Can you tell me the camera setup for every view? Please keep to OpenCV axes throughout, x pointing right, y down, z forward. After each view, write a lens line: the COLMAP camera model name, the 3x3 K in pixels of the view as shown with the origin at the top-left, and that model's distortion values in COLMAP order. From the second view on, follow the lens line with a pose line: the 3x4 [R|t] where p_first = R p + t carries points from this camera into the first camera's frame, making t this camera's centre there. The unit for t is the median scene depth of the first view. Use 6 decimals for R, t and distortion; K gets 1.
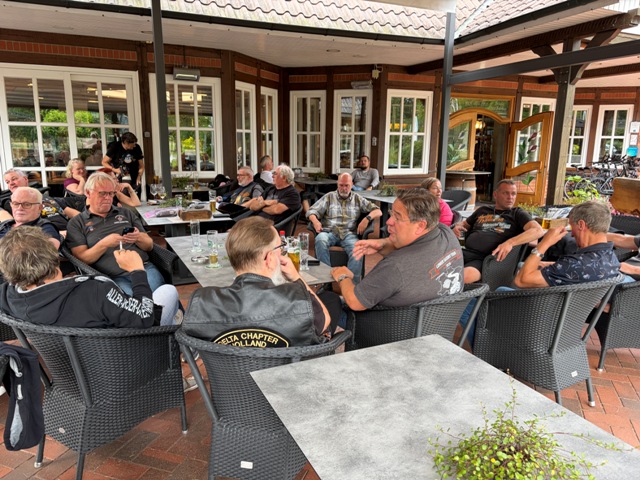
lens RADIAL K [[488.6, 0, 320.0], [0, 488.6, 240.0], [0, 0, 1]] dist [0.032999, -0.001414]
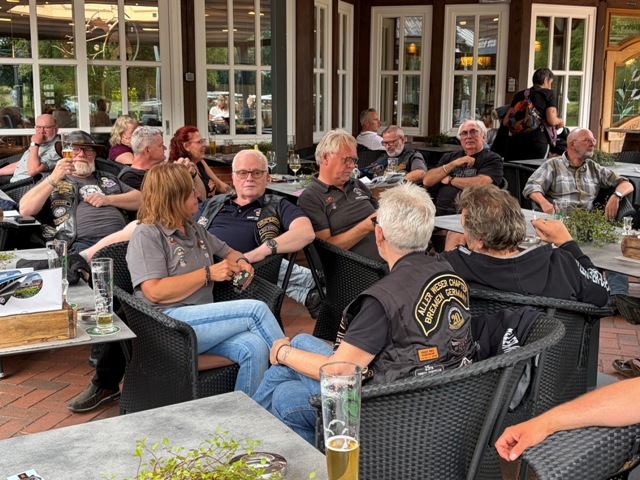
lens RADIAL K [[840.7, 0, 320.0], [0, 840.7, 240.0], [0, 0, 1]] dist [0.223014, -0.866090]
pose [[0.998468, -0.015376, 0.053155, -0.239131], [0.016414, 0.999682, -0.019133, 0.022389], [-0.052844, 0.019976, 0.998403, -0.113494]]
